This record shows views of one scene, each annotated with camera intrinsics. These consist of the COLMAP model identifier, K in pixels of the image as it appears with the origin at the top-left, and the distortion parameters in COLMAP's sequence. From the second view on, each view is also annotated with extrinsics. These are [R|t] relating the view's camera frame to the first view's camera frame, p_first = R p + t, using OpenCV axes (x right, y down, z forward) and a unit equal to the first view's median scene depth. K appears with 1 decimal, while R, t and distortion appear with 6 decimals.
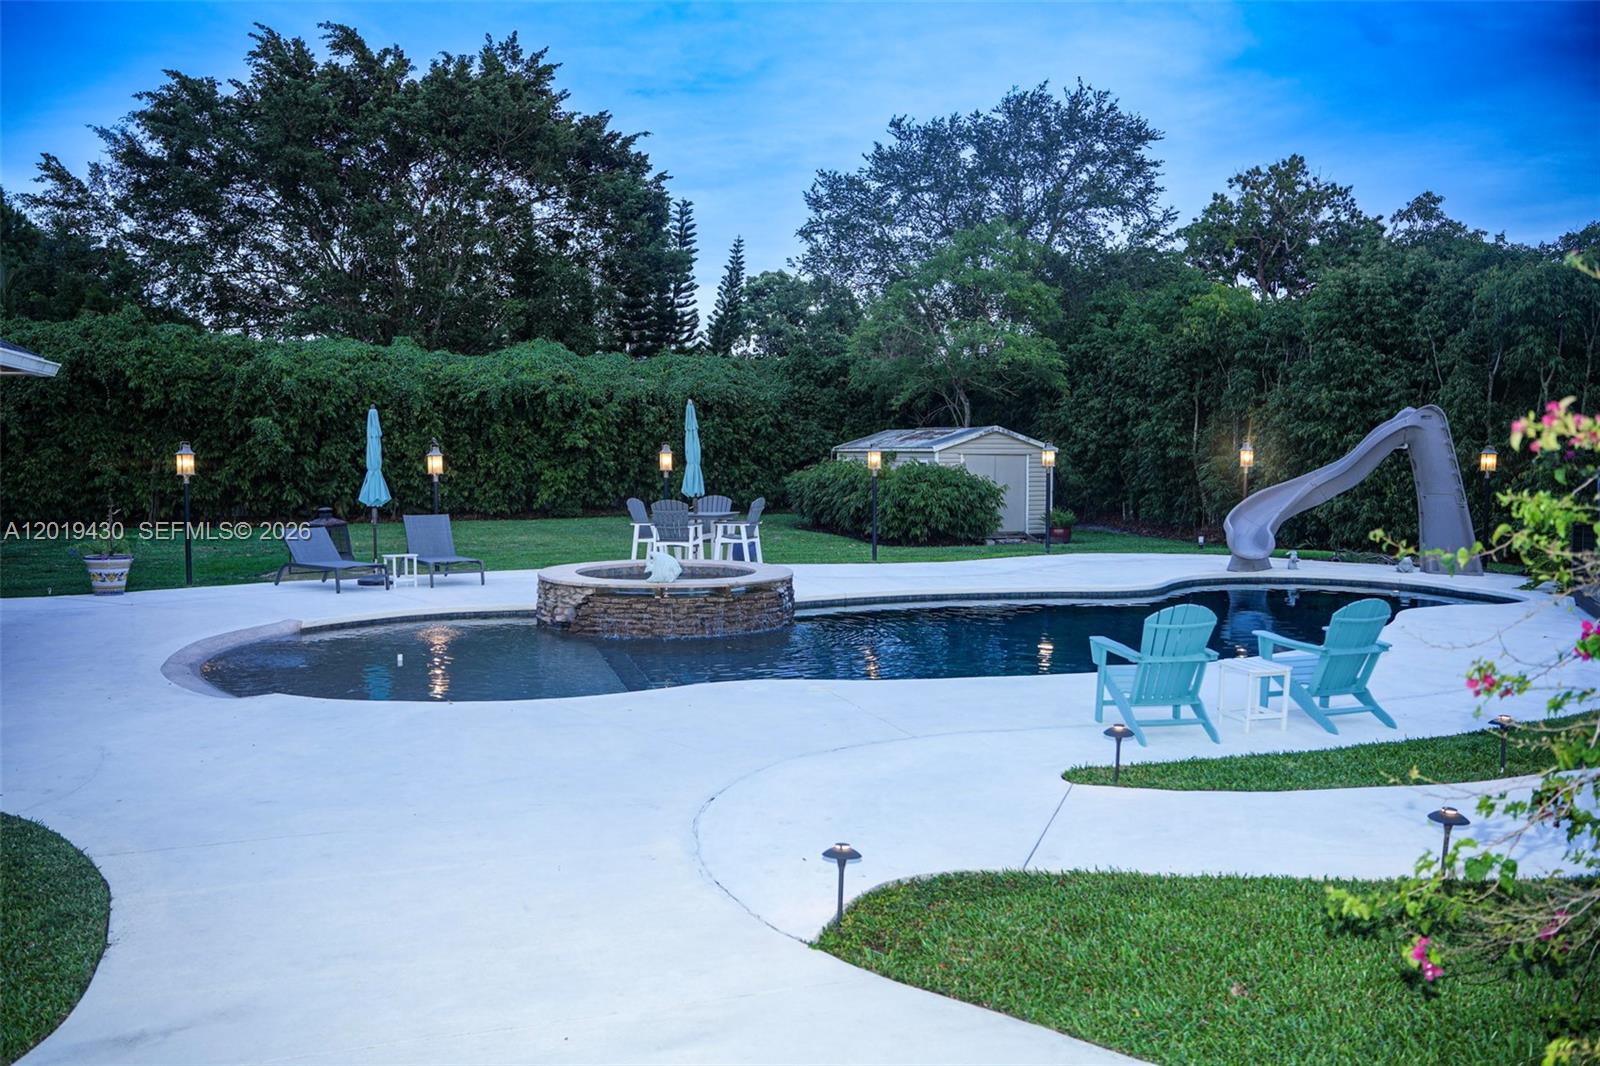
lens RADIAL K [[1295.3, 0, 796.7], [0, 1295.3, 538.2], [0, 0, 1]] dist [-0.103771, 0.079295]
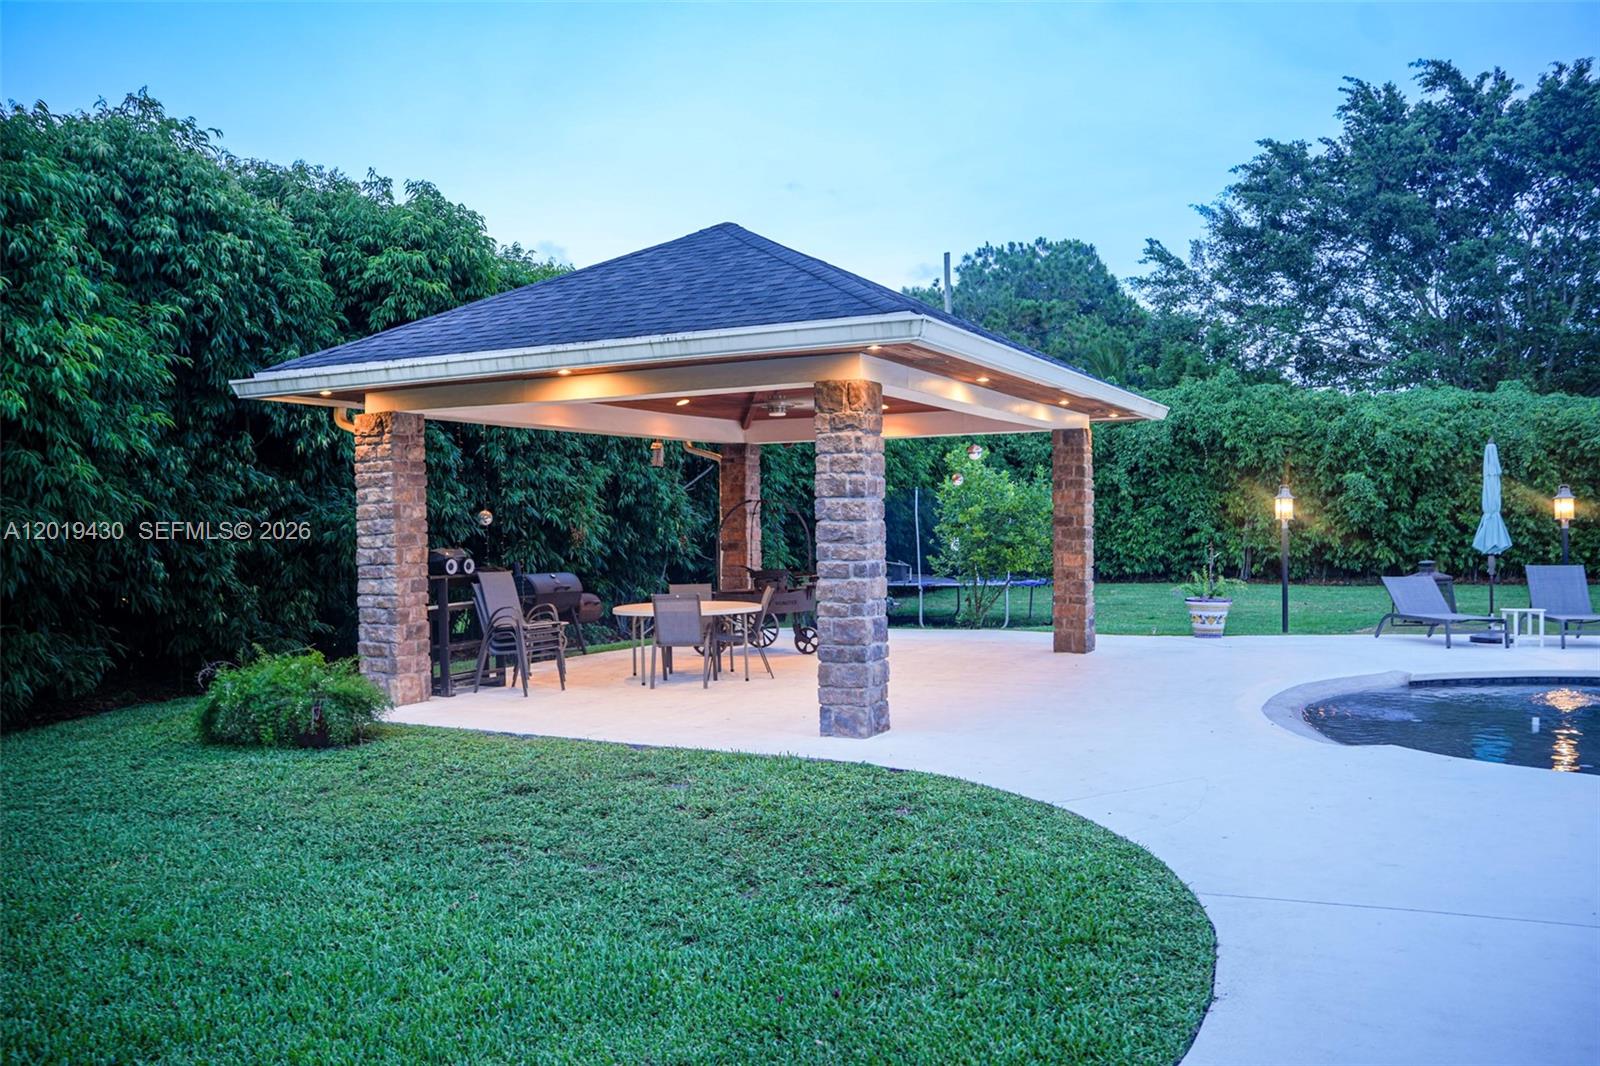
lens RADIAL K [[1295.3, 0, 796.7], [0, 1295.3, 538.2], [0, 0, 1]] dist [-0.103771, 0.079295]
pose [[0.694674, -0.000874, -0.719325, -0.016099], [-0.037547, 0.998592, -0.037474, 0.006914], [0.718344, 0.053040, 0.693663, 0.023146]]
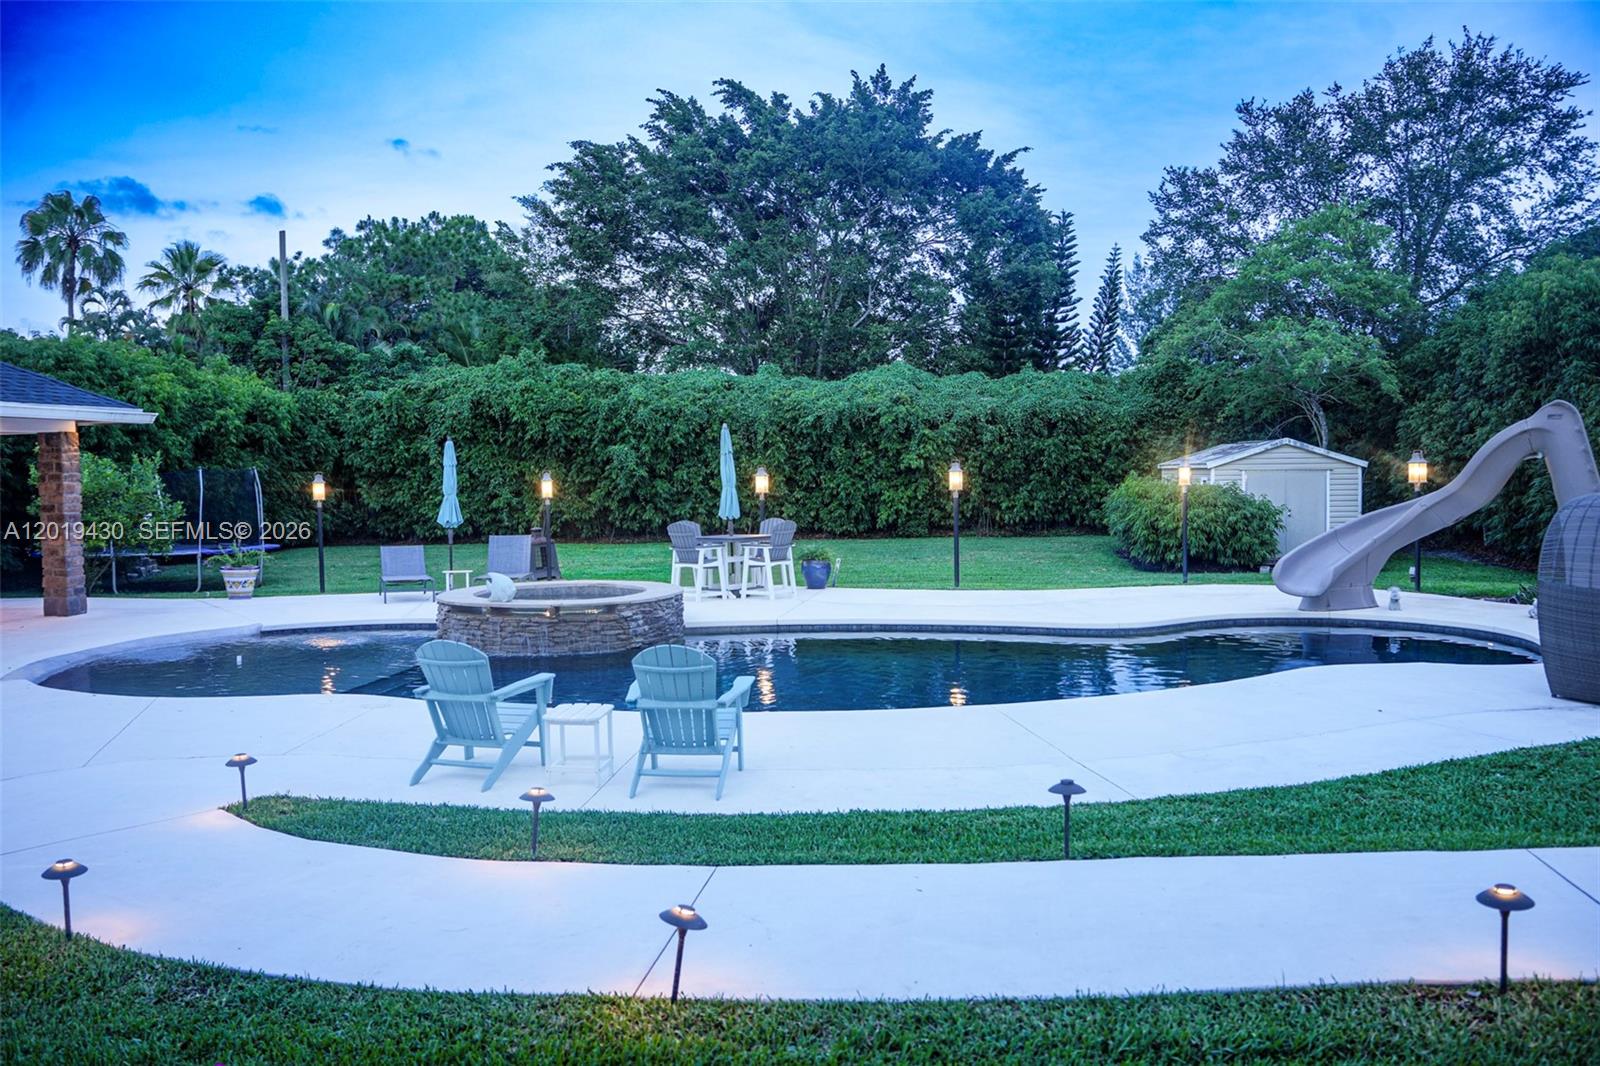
lens RADIAL K [[1295.3, 0, 796.7], [0, 1295.3, 538.2], [0, 0, 1]] dist [-0.103771, 0.079295]
pose [[0.897012, 0.008228, -0.441929, 0.203098], [-0.014368, 0.999841, -0.010549, -0.003586], [0.441772, 0.015812, 0.896988, 0.055857]]
